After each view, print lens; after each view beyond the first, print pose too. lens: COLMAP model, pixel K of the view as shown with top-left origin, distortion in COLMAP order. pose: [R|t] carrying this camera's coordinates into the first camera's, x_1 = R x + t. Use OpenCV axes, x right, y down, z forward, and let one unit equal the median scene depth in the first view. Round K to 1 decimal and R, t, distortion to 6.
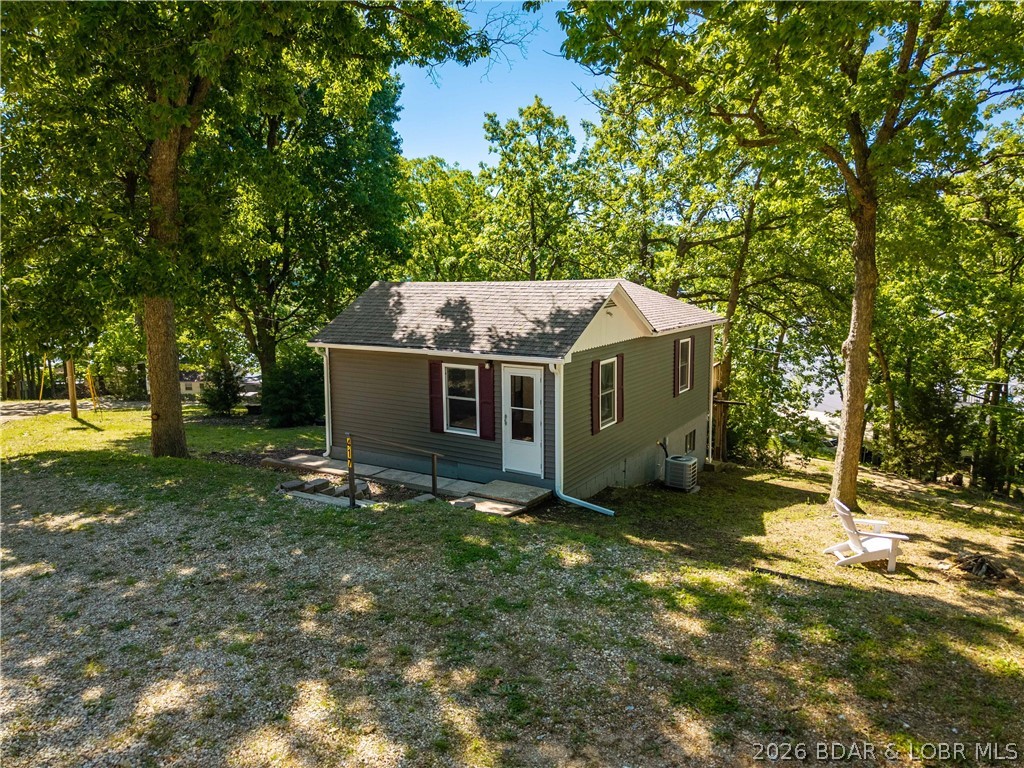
lens RADIAL K [[692.1, 0, 510.5], [0, 692.1, 385.3], [0, 0, 1]] dist [0.022185, -0.018105]
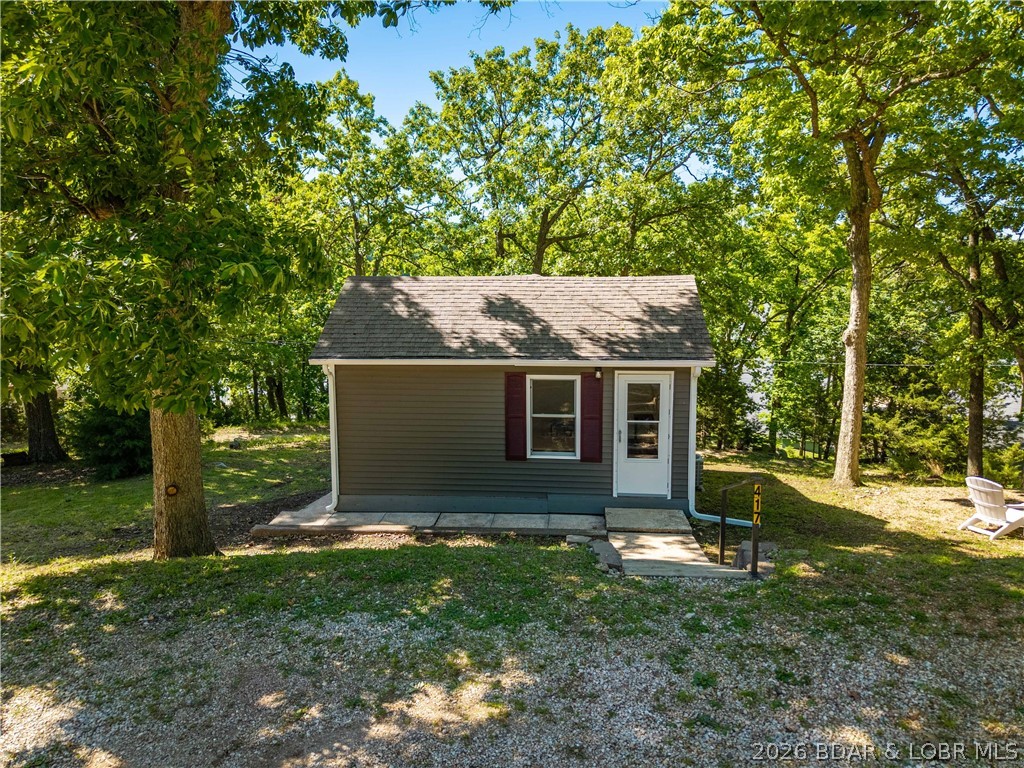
lens RADIAL K [[692.1, 0, 512.5], [0, 692.1, 380.1], [0, 0, 1]] dist [0.022185, -0.018105]
pose [[0.889172, -0.069476, 0.452268, -0.521390], [0.070986, 0.997384, 0.013654, -0.041424], [-0.452033, 0.019964, 0.891778, 0.302072]]
